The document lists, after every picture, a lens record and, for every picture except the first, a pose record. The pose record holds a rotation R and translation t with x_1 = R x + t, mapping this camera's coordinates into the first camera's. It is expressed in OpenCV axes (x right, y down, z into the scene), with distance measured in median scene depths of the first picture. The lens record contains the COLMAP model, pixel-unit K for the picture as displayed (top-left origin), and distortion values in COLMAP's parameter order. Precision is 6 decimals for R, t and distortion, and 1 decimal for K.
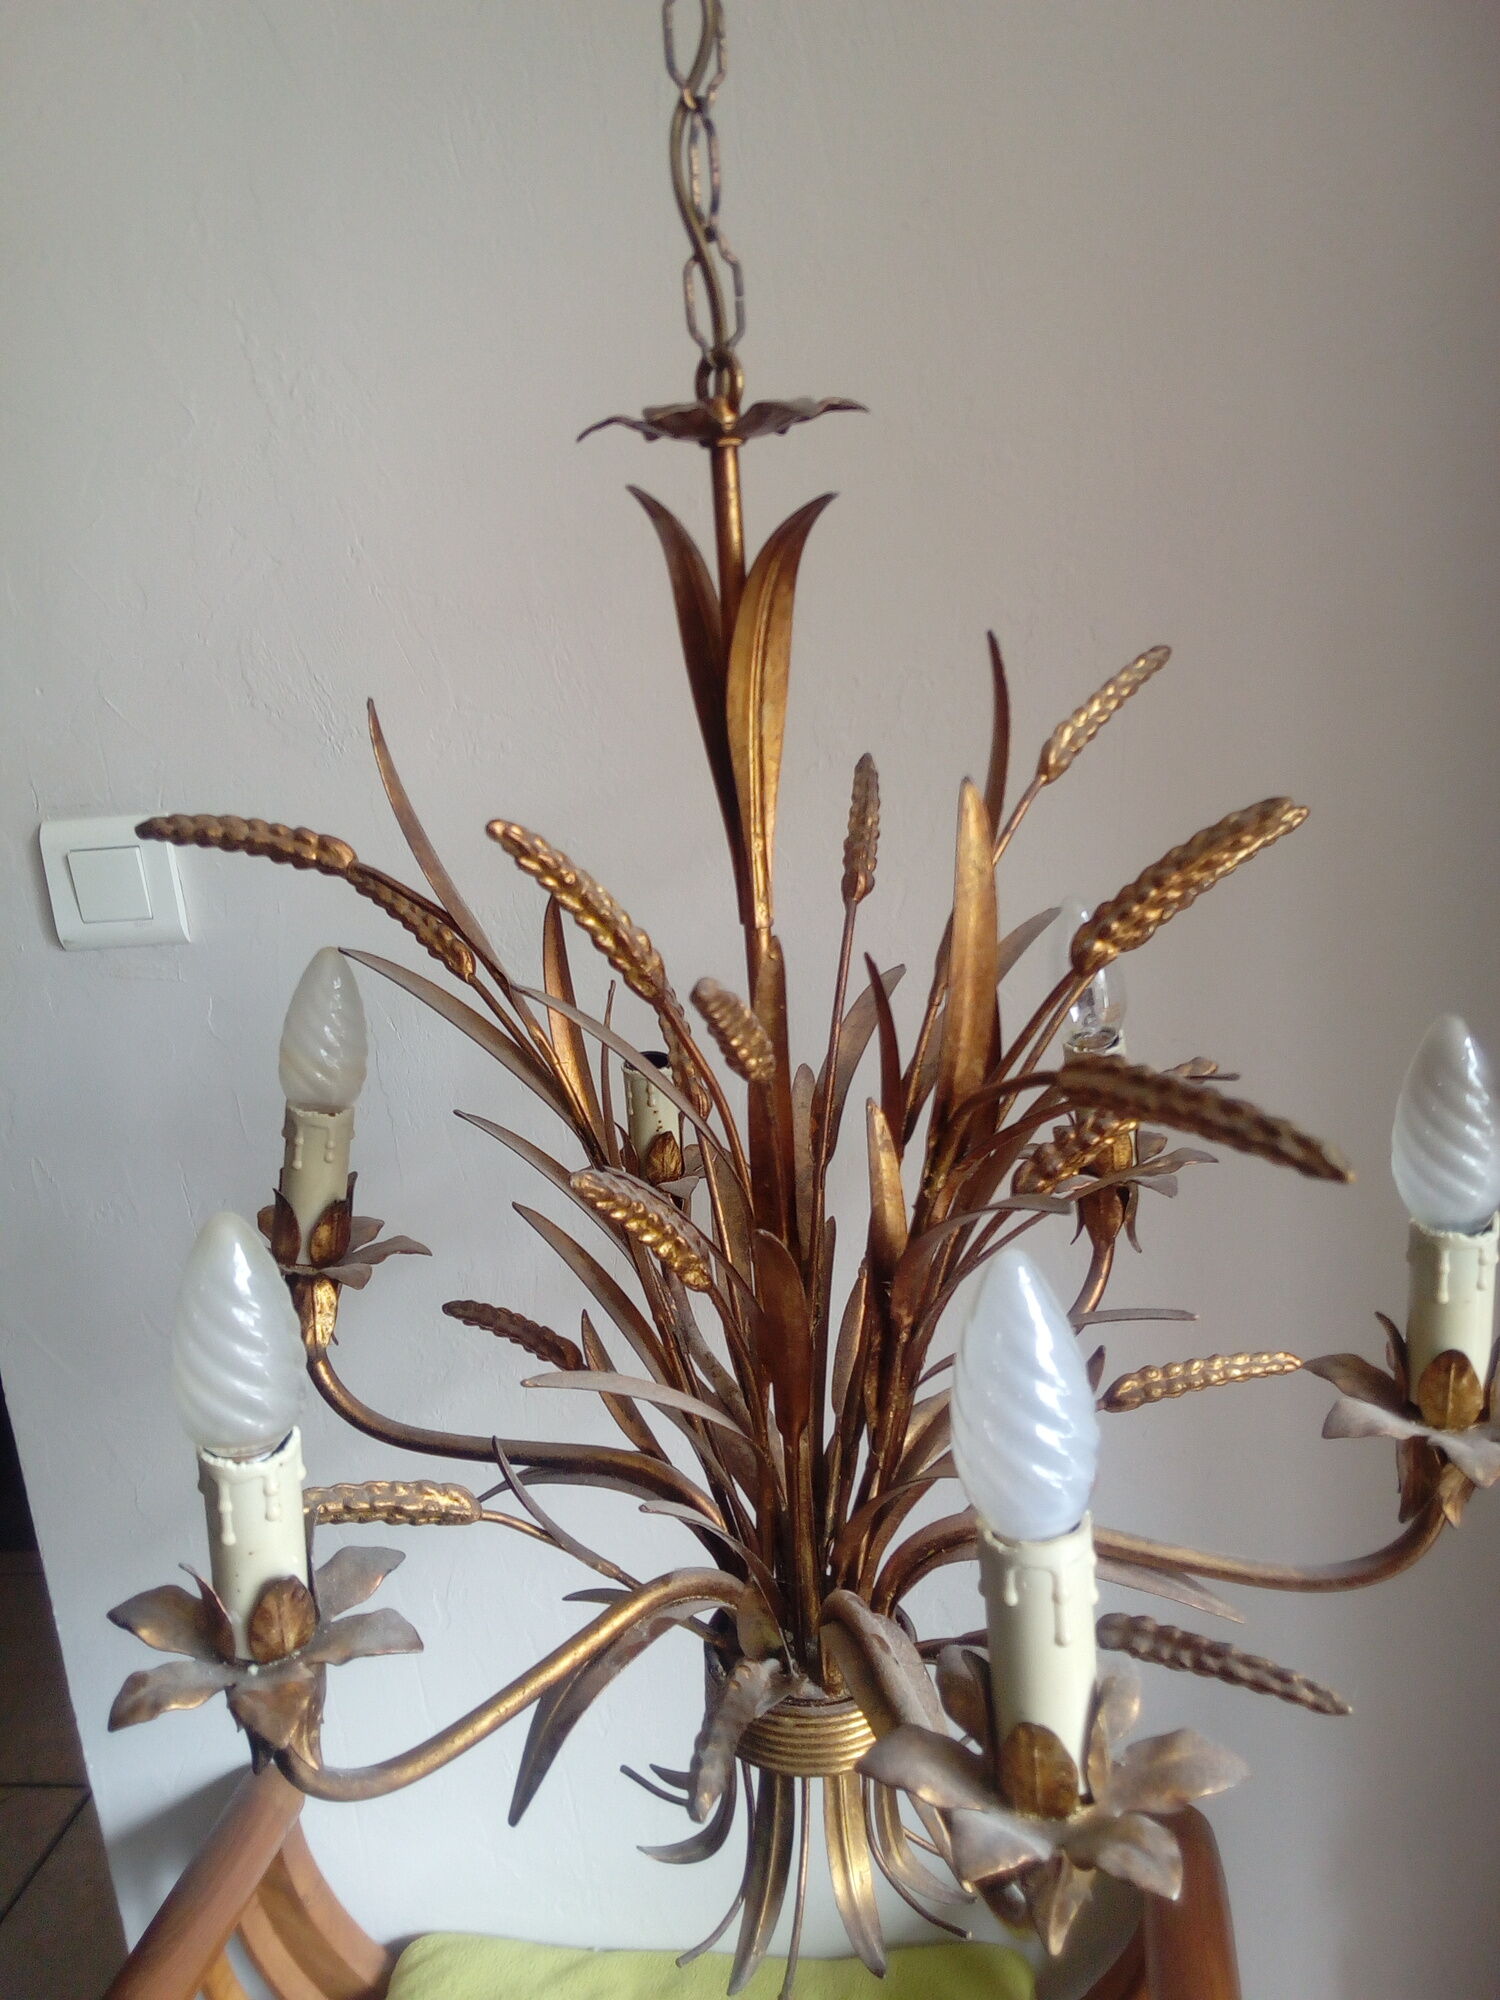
lens RADIAL K [[1704.2, 0, 750.0], [0, 1704.2, 1000.0], [0, 0, 1]] dist [0.145342, -0.256629]
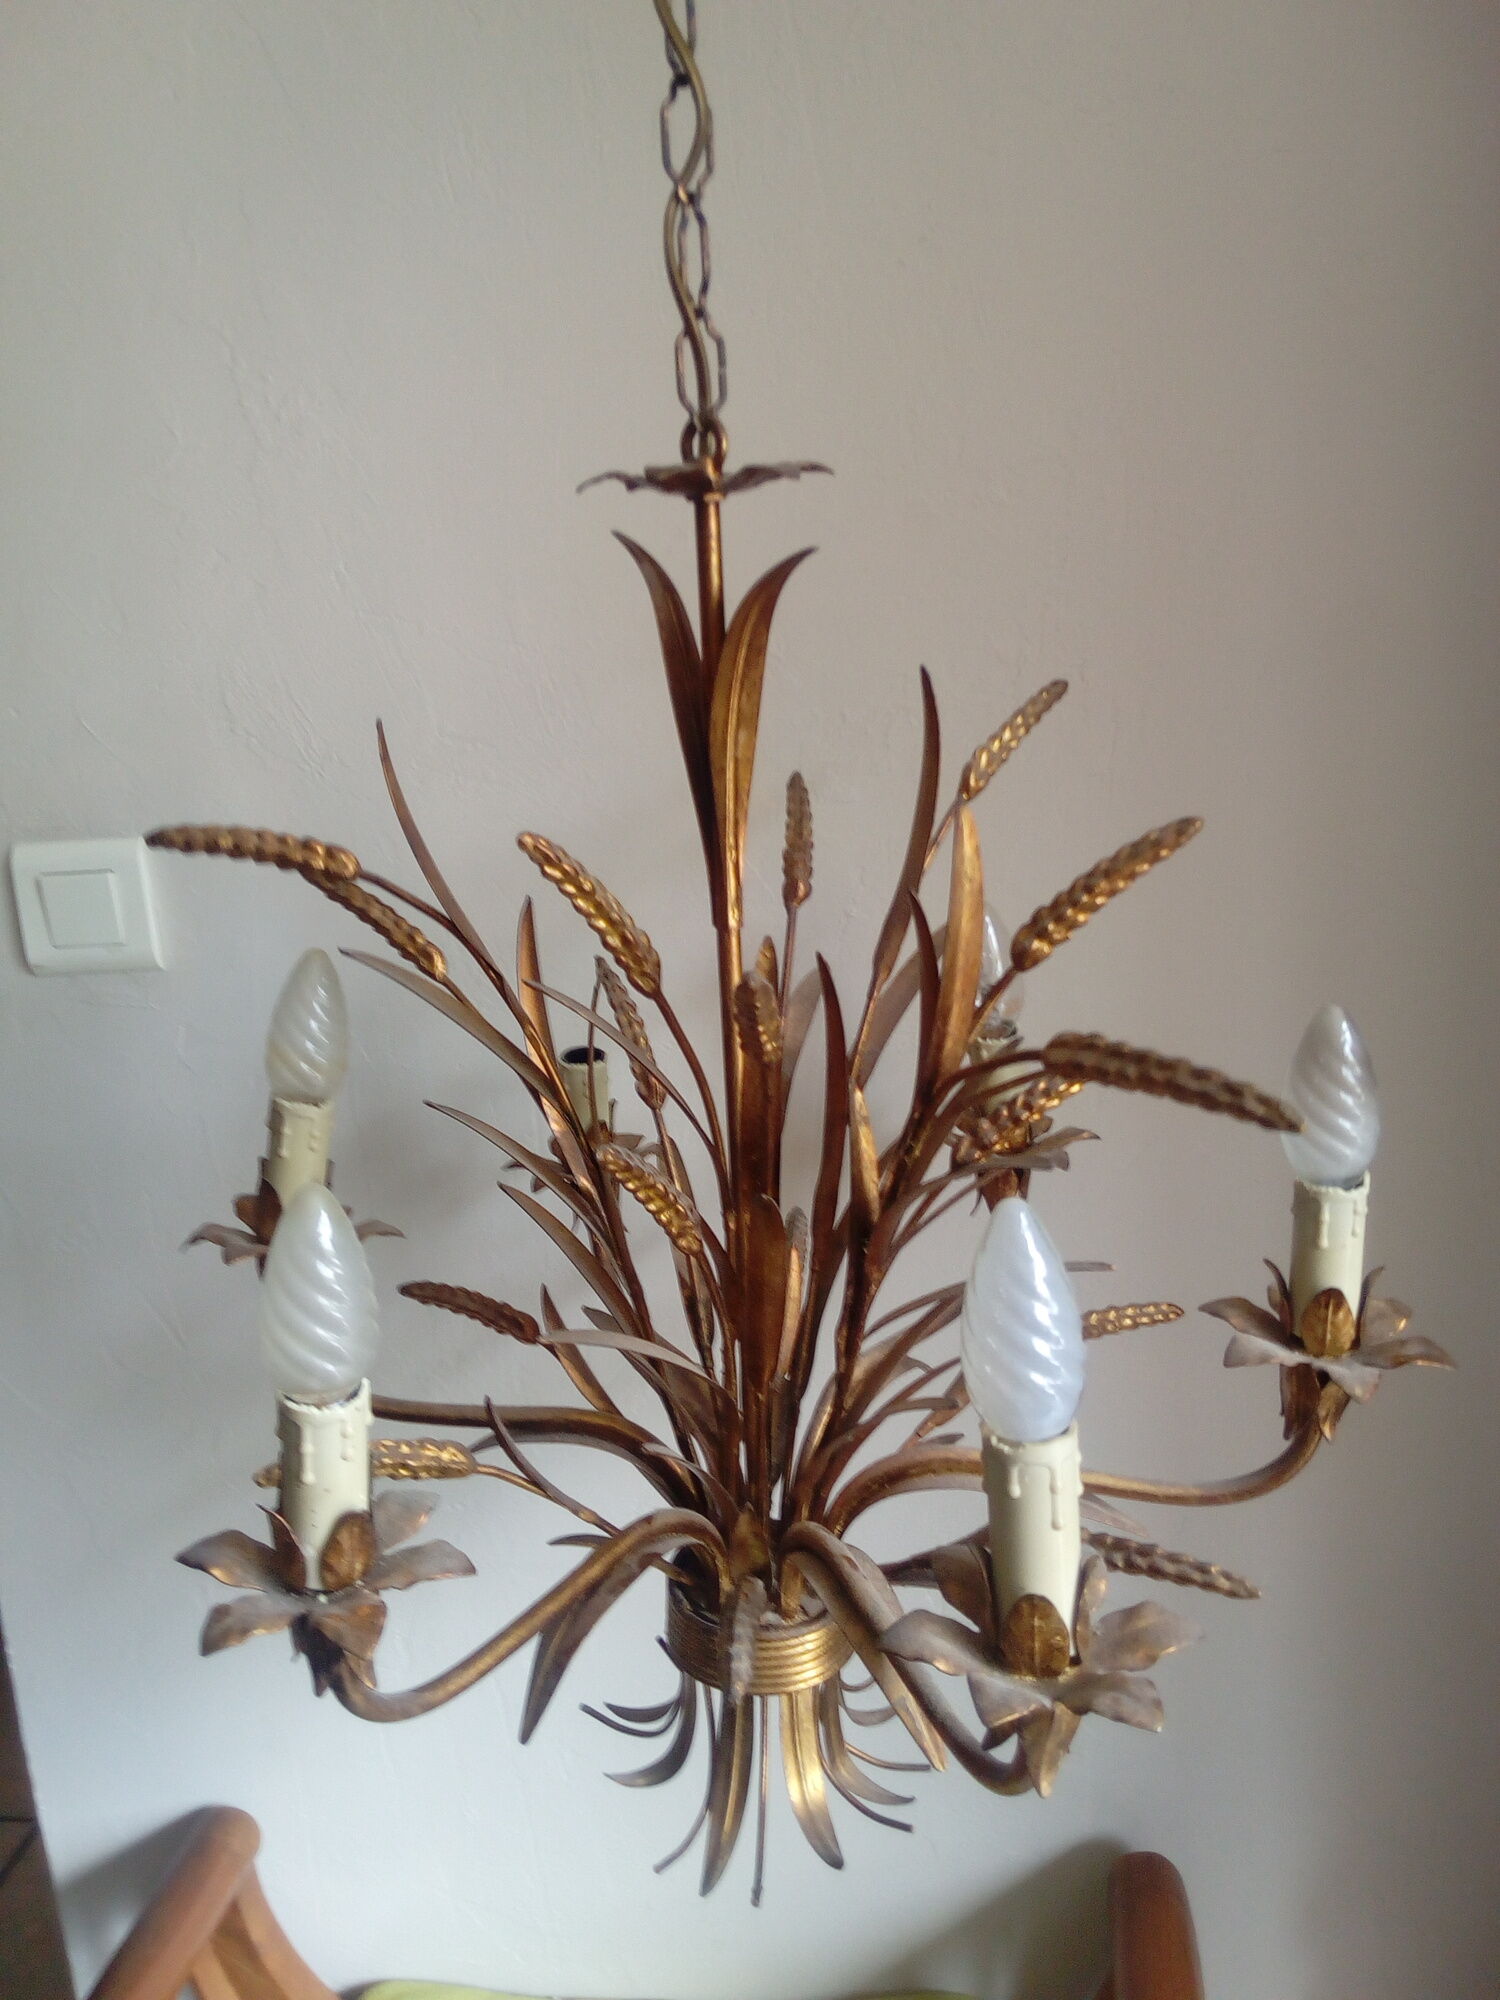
lens RADIAL K [[1704.2, 0, 750.0], [0, 1704.2, 1000.0], [0, 0, 1]] dist [0.145342, -0.256629]
pose [[0.992567, -0.006788, 0.121508, -0.126110], [0.007288, 0.999967, -0.003669, 0.008179], [-0.121479, 0.004527, 0.992584, -0.114426]]
